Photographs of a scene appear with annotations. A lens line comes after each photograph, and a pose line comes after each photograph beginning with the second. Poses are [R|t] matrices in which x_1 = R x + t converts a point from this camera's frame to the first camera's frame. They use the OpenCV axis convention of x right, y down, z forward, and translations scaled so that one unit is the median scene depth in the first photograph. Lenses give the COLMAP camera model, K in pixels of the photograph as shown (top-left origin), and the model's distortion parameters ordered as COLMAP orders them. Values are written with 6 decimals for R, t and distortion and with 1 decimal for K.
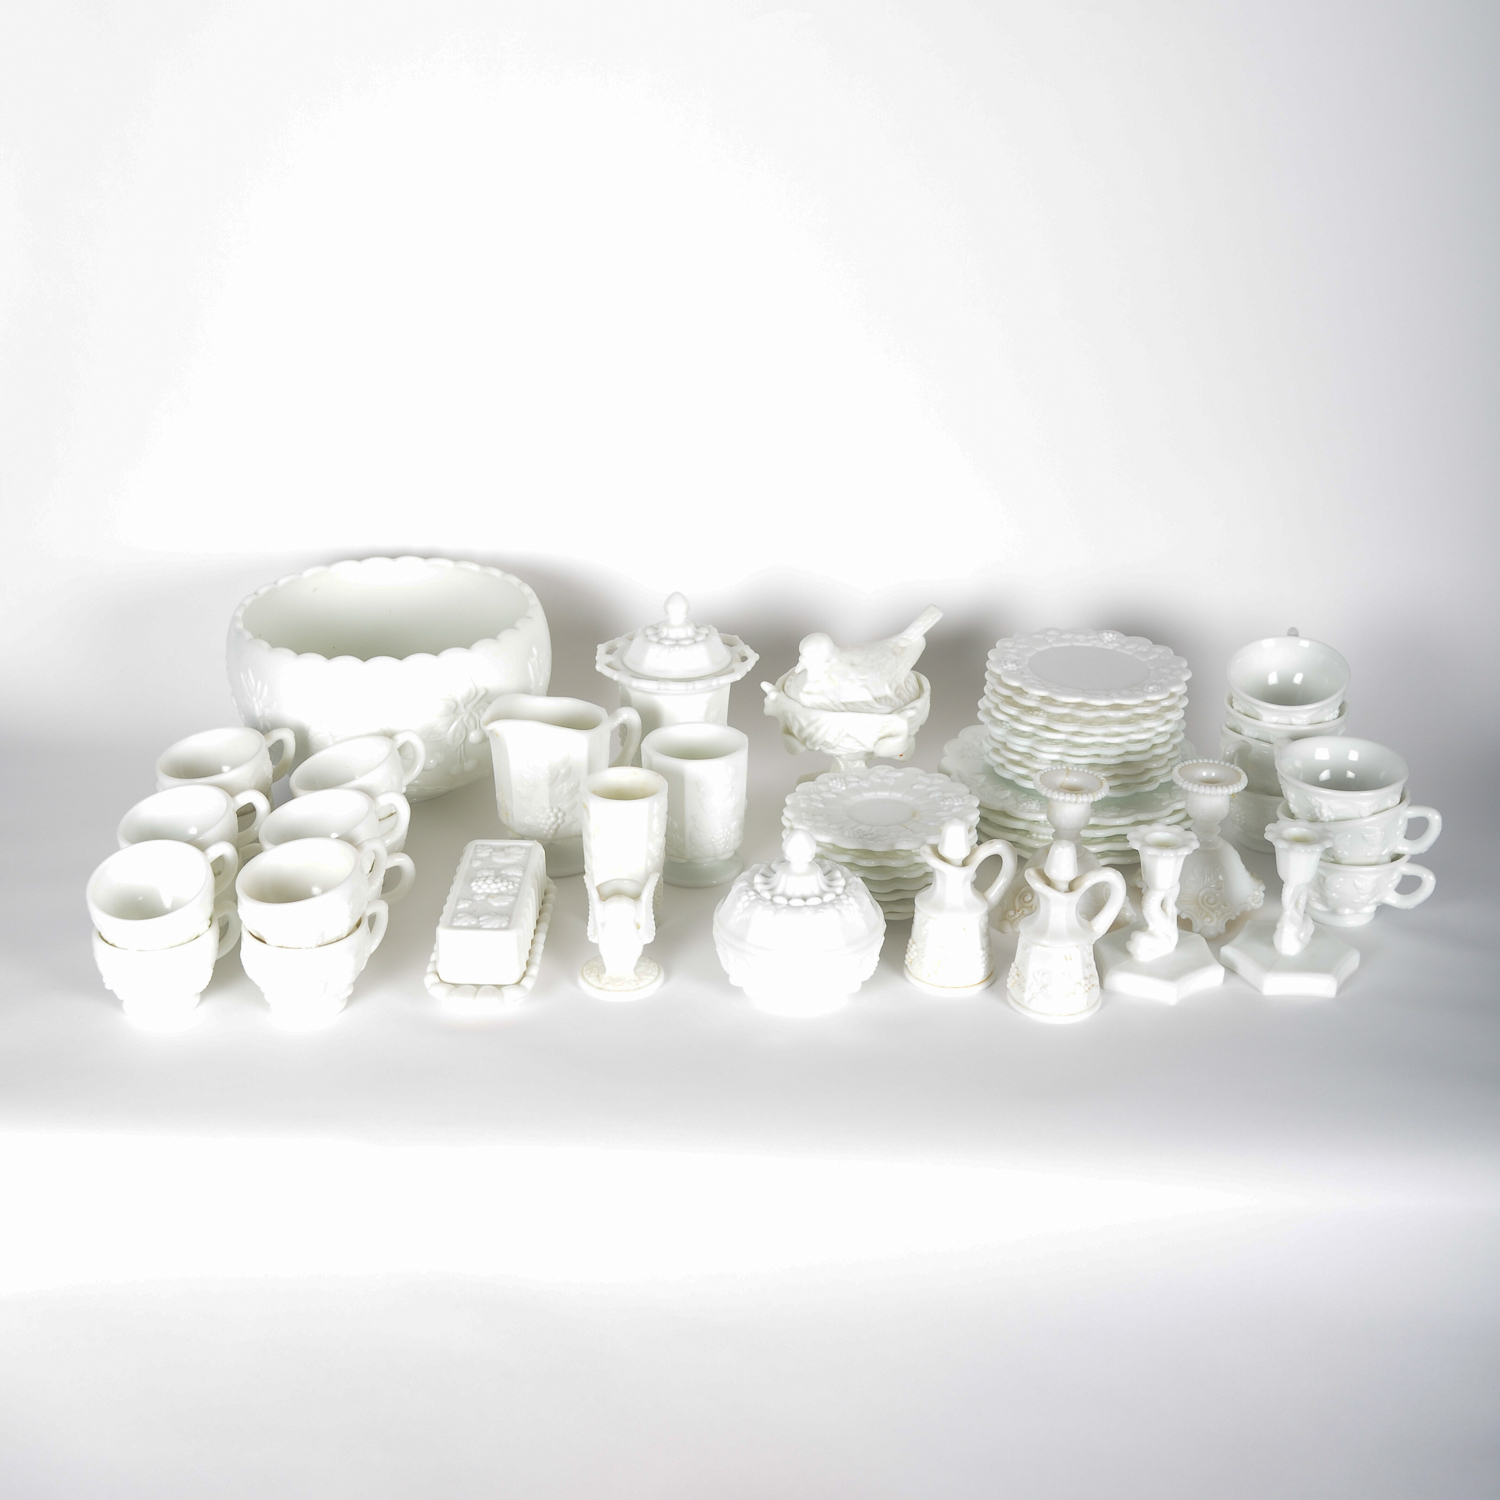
lens RADIAL K [[2150.7, 0, 762.0], [0, 2150.7, 539.3], [0, 0, 1]] dist [-0.077592, 0.000000]
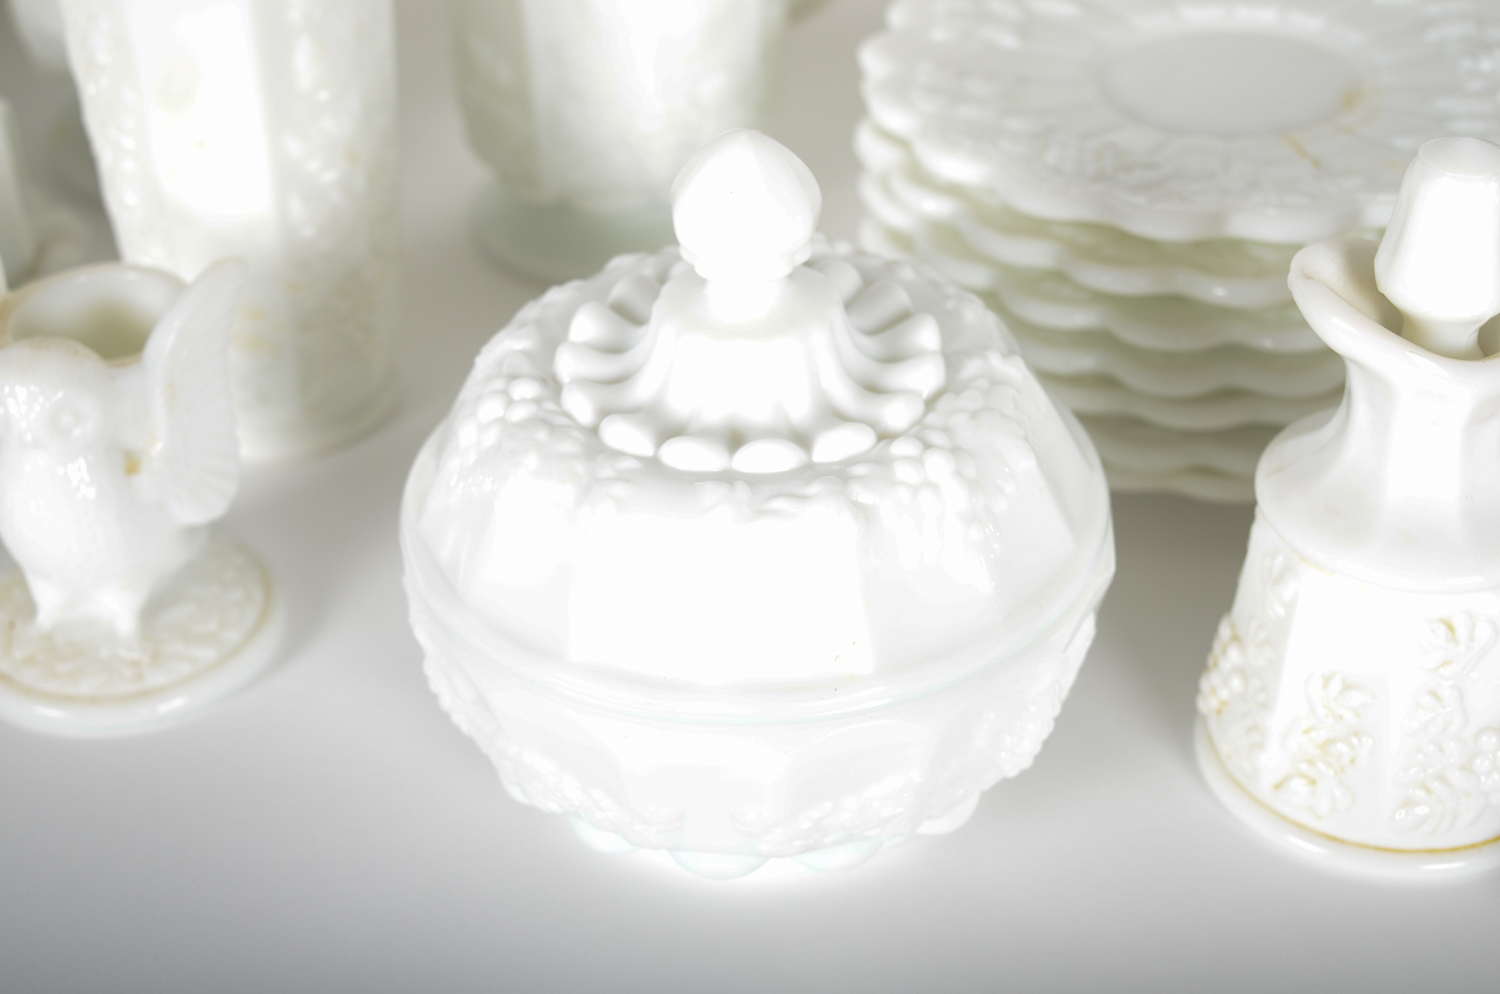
lens RADIAL K [[2743.9, 0, 746.3], [0, 2743.9, 497.8], [0, 0, 1]] dist [0.011897, 0.000000]
pose [[0.971571, 0.106281, -0.211550, 0.078410], [-0.041146, 0.955775, 0.291206, 0.083216], [0.233144, -0.274223, 0.932977, 0.683255]]
